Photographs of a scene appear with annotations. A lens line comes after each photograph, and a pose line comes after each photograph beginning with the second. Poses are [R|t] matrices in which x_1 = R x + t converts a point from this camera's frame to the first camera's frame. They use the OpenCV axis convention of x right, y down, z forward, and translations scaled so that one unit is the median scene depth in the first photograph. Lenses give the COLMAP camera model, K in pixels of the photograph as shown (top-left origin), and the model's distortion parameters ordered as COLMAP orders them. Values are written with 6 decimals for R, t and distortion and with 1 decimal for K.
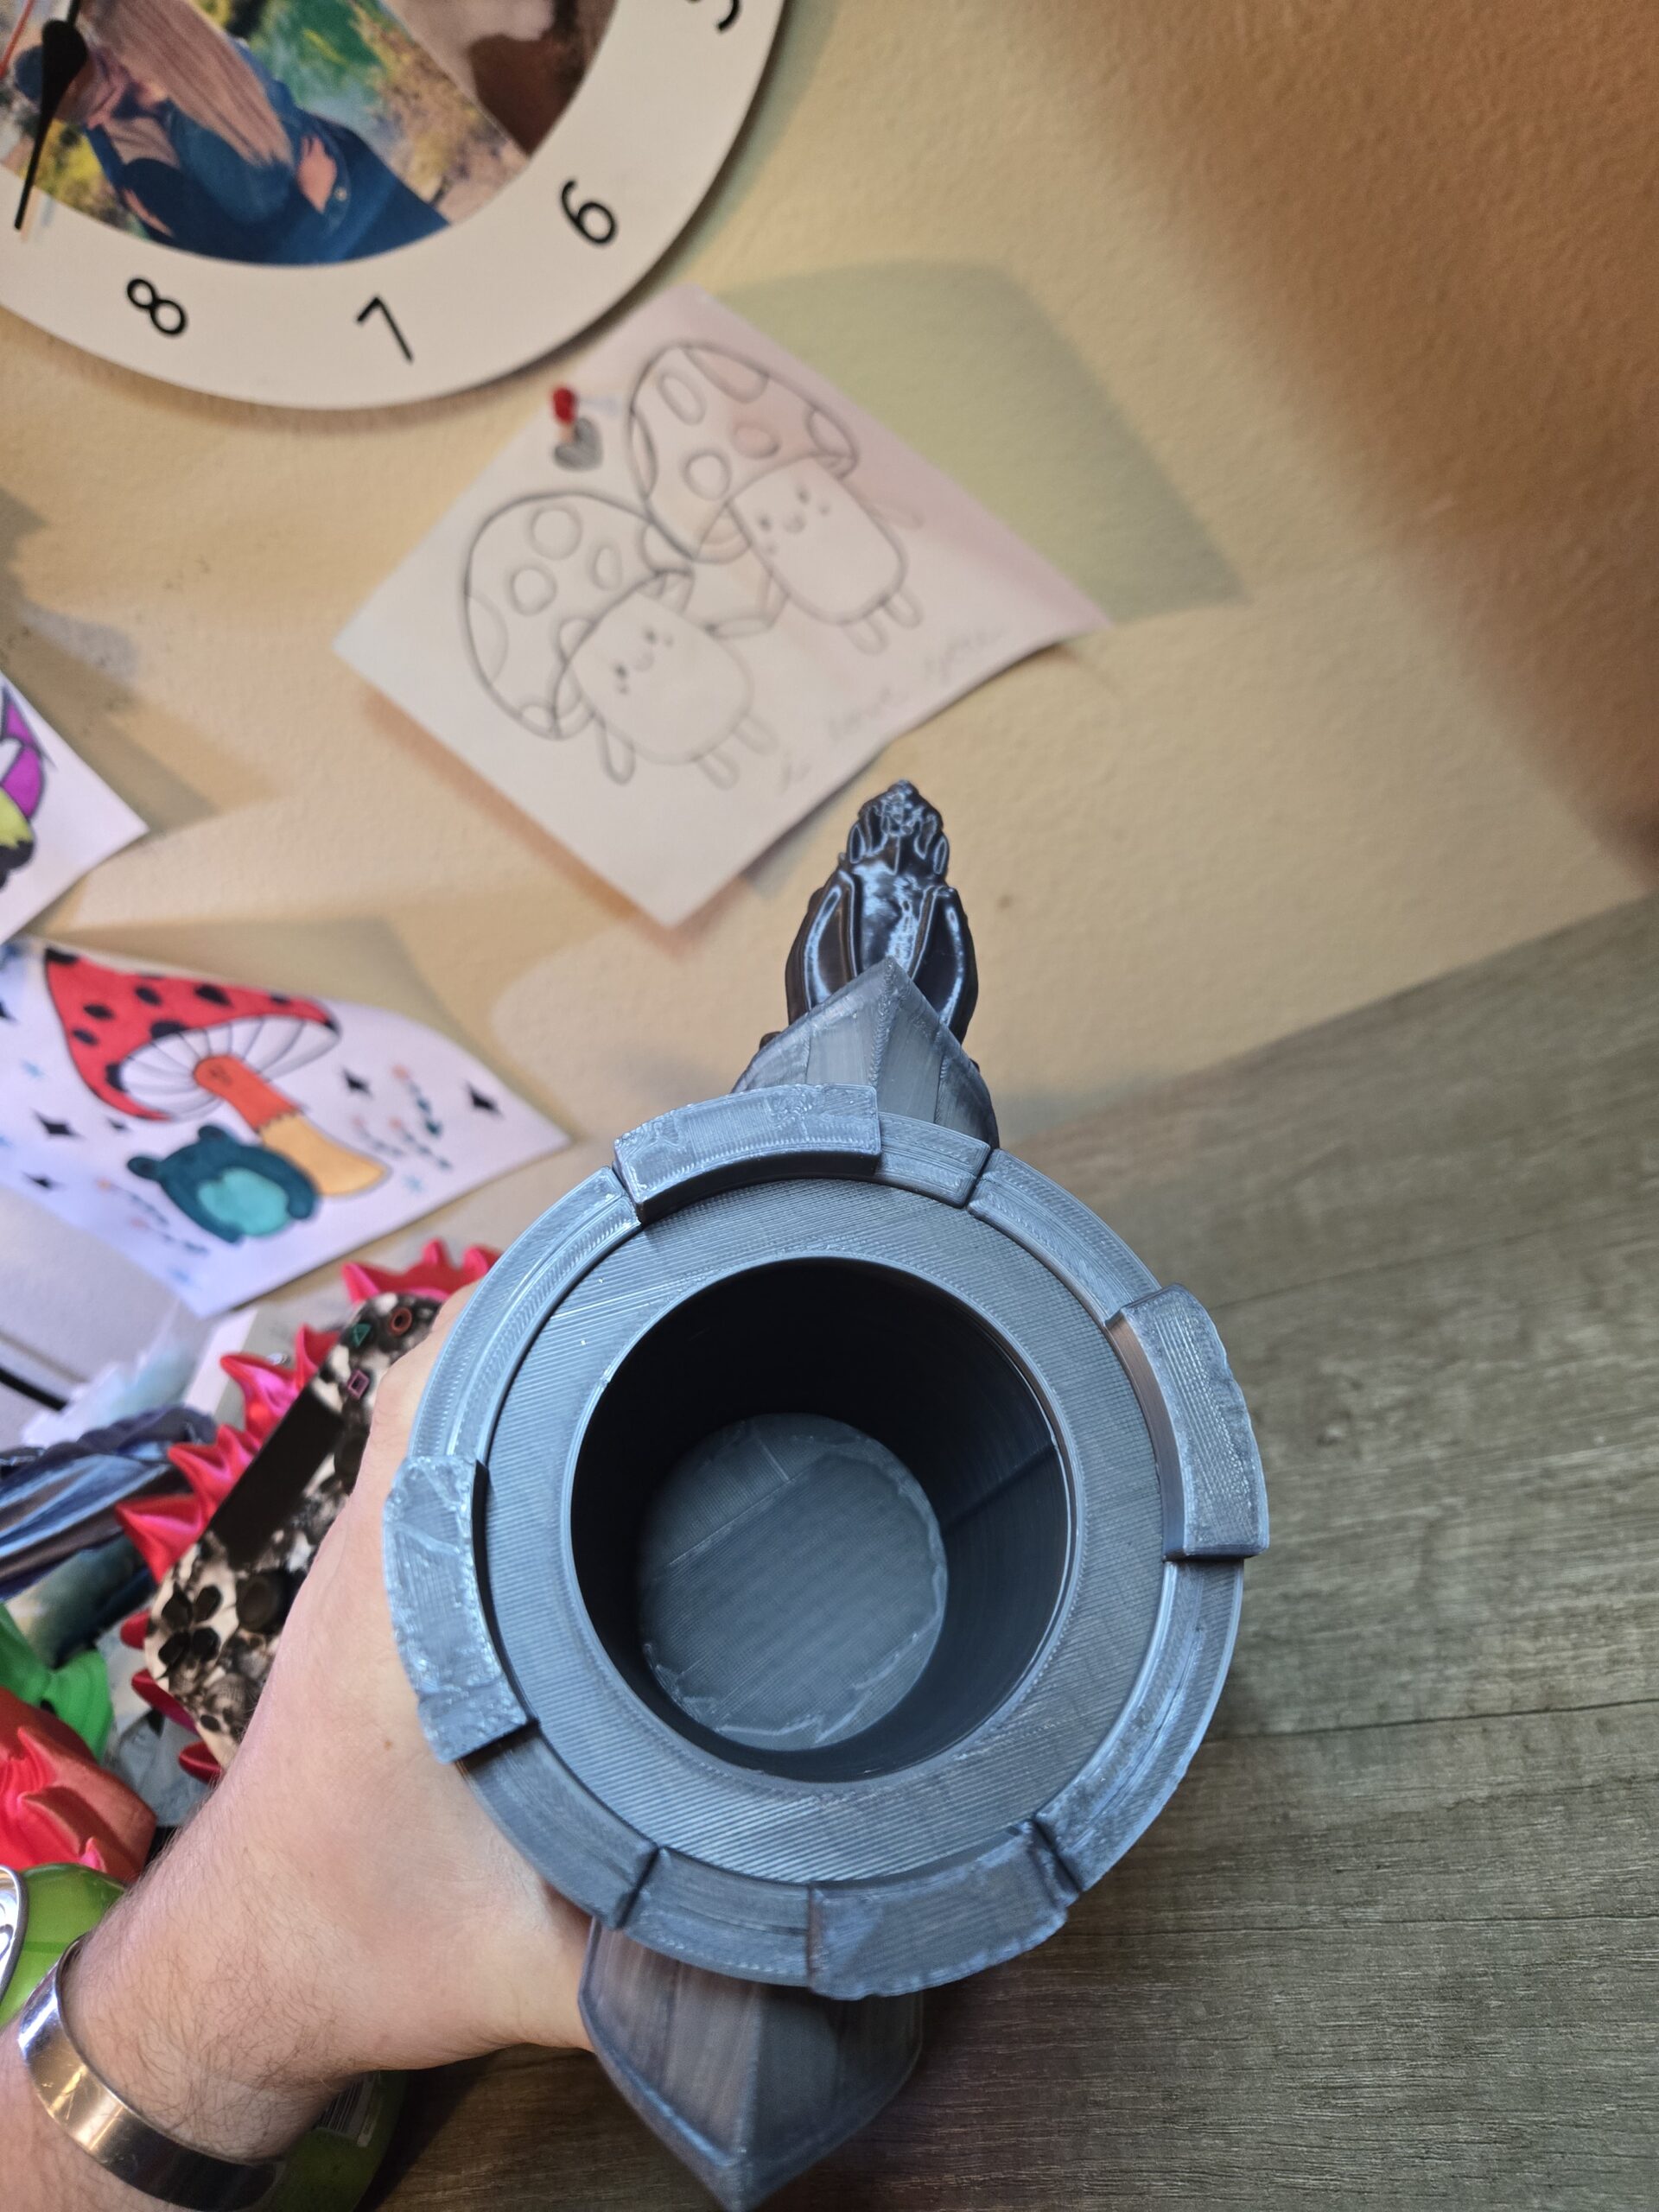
lens RADIAL K [[1499.5, 0, 849.9], [0, 1499.5, 1104.4], [0, 0, 1]] dist [0.036545, -0.044524]
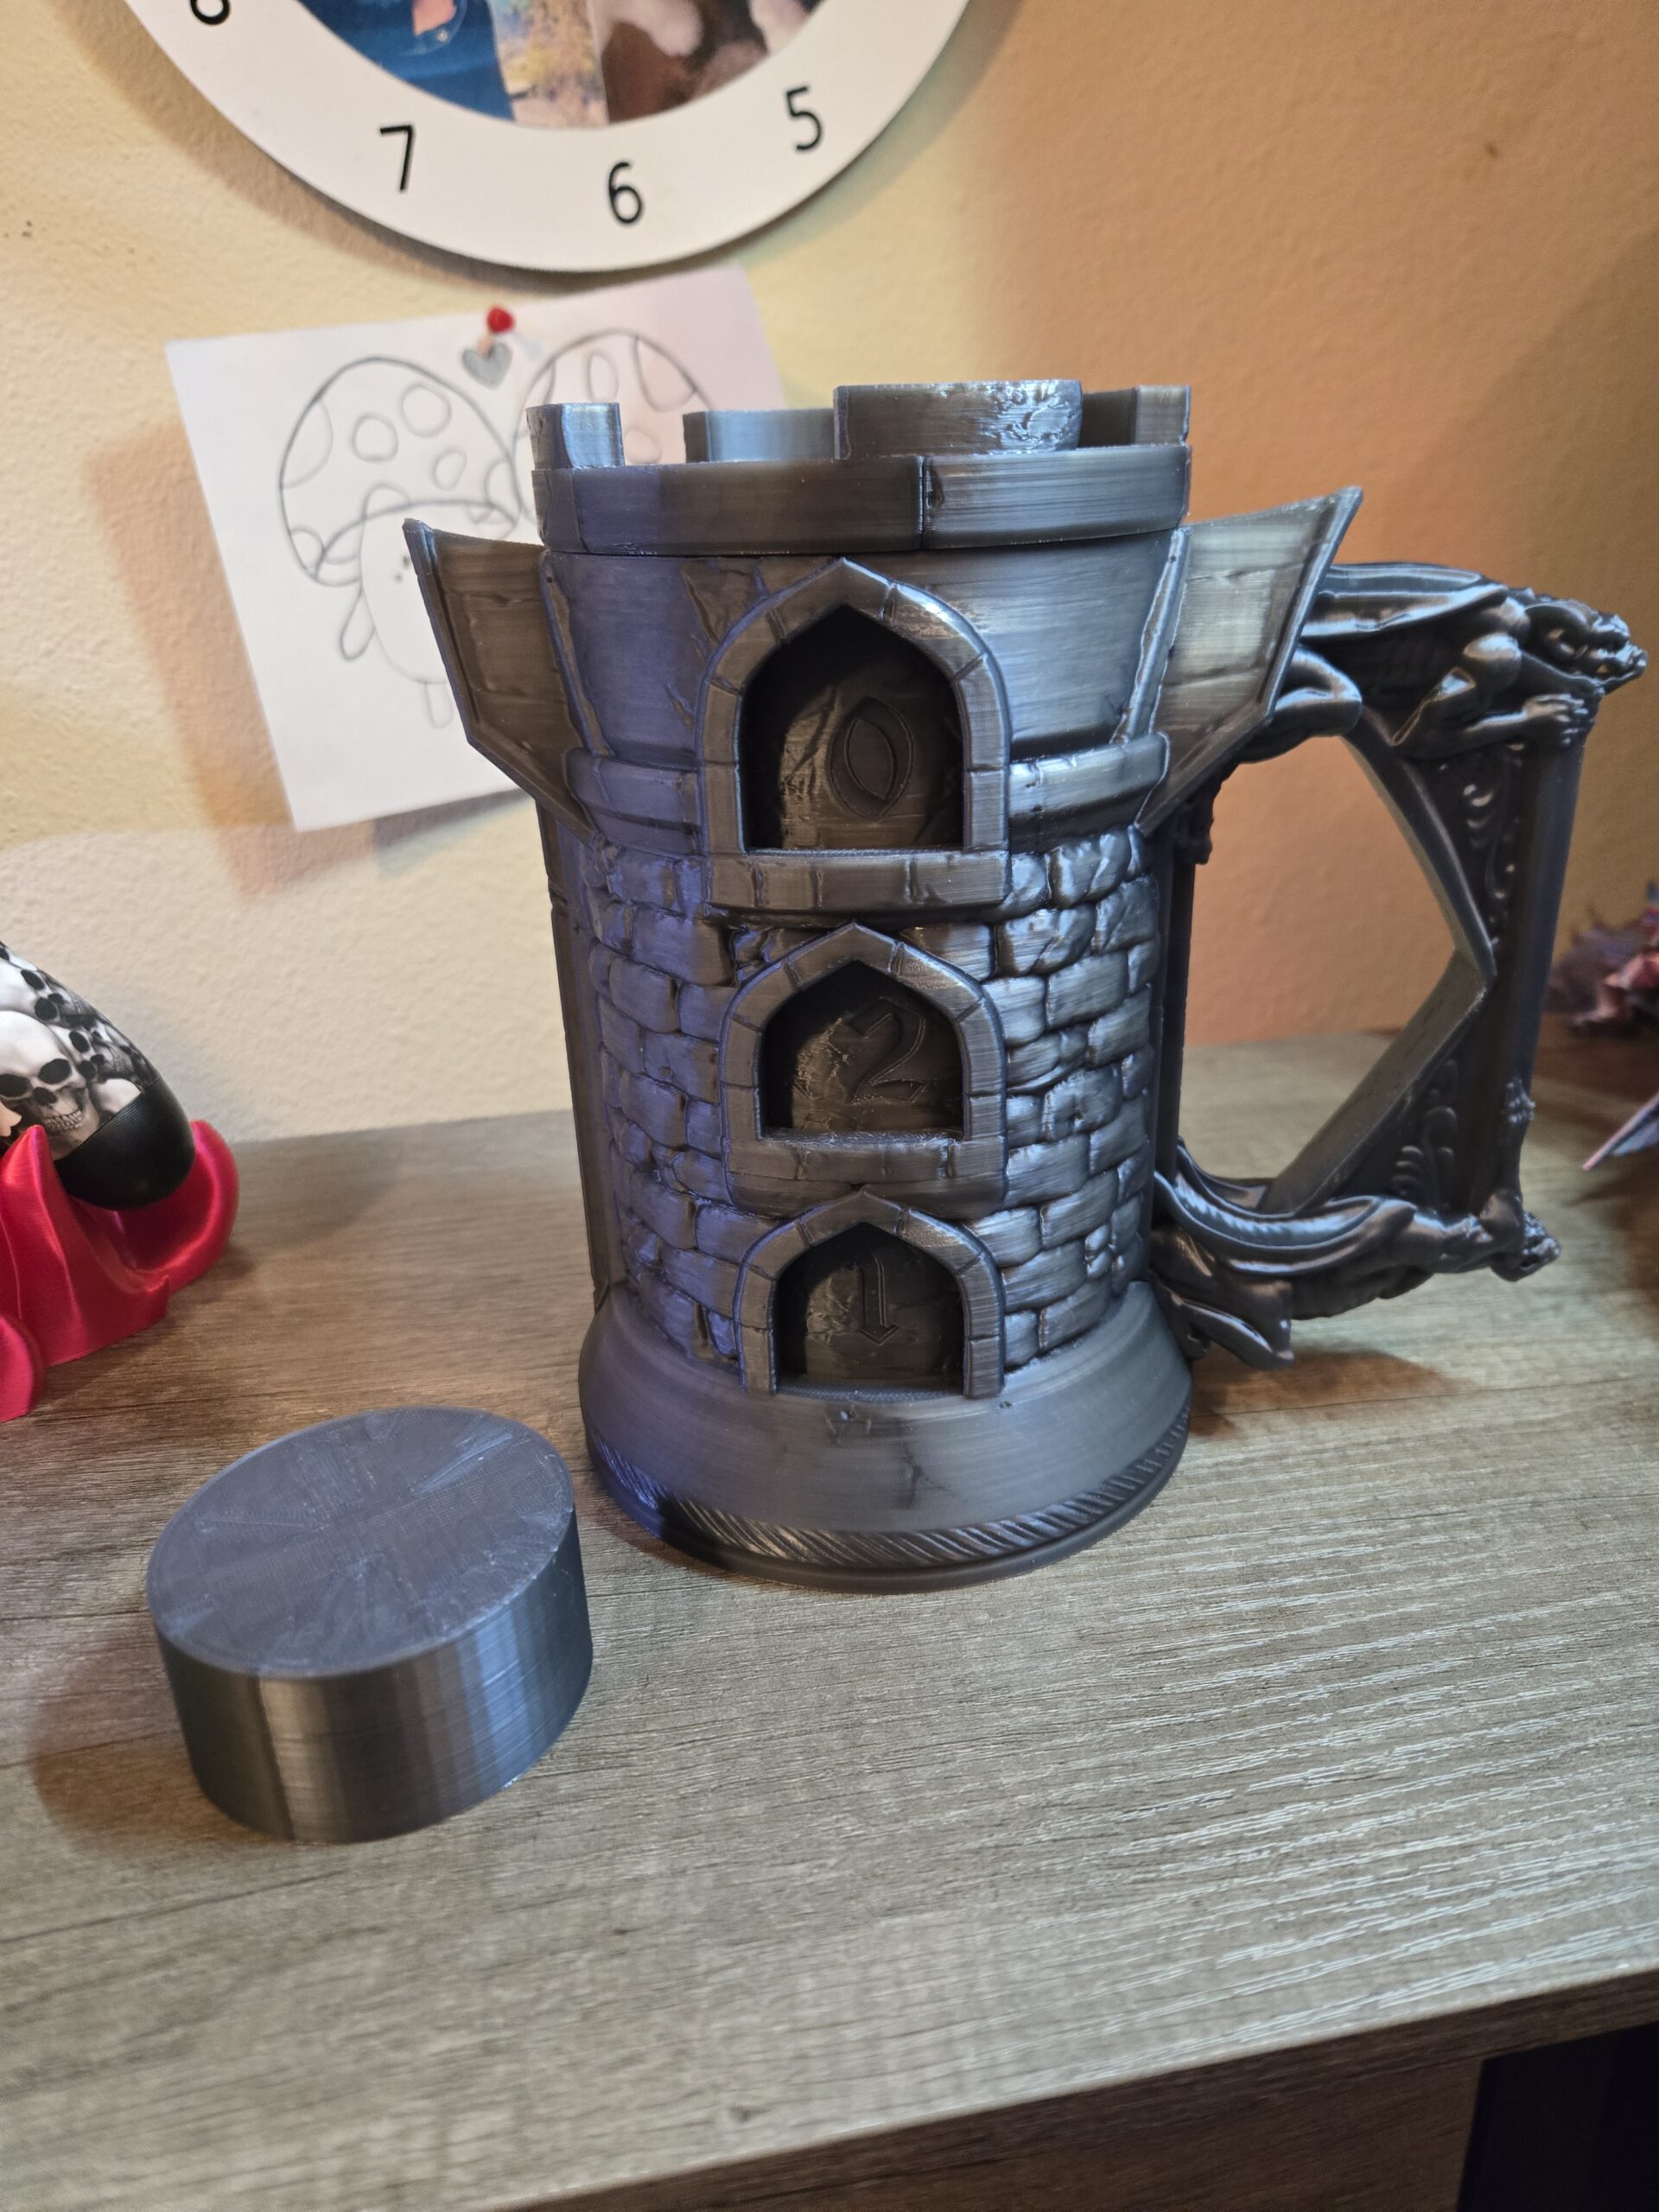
lens RADIAL K [[1499.5, 0, 848.2], [0, 1499.5, 1111.4], [0, 0, 1]] dist [0.036545, -0.044524]
pose [[0.800681, 0.420300, 0.426917, -0.312743], [-0.197382, 0.857892, -0.474408, 0.735375], [-0.565642, 0.295583, 0.769857, 0.264234]]
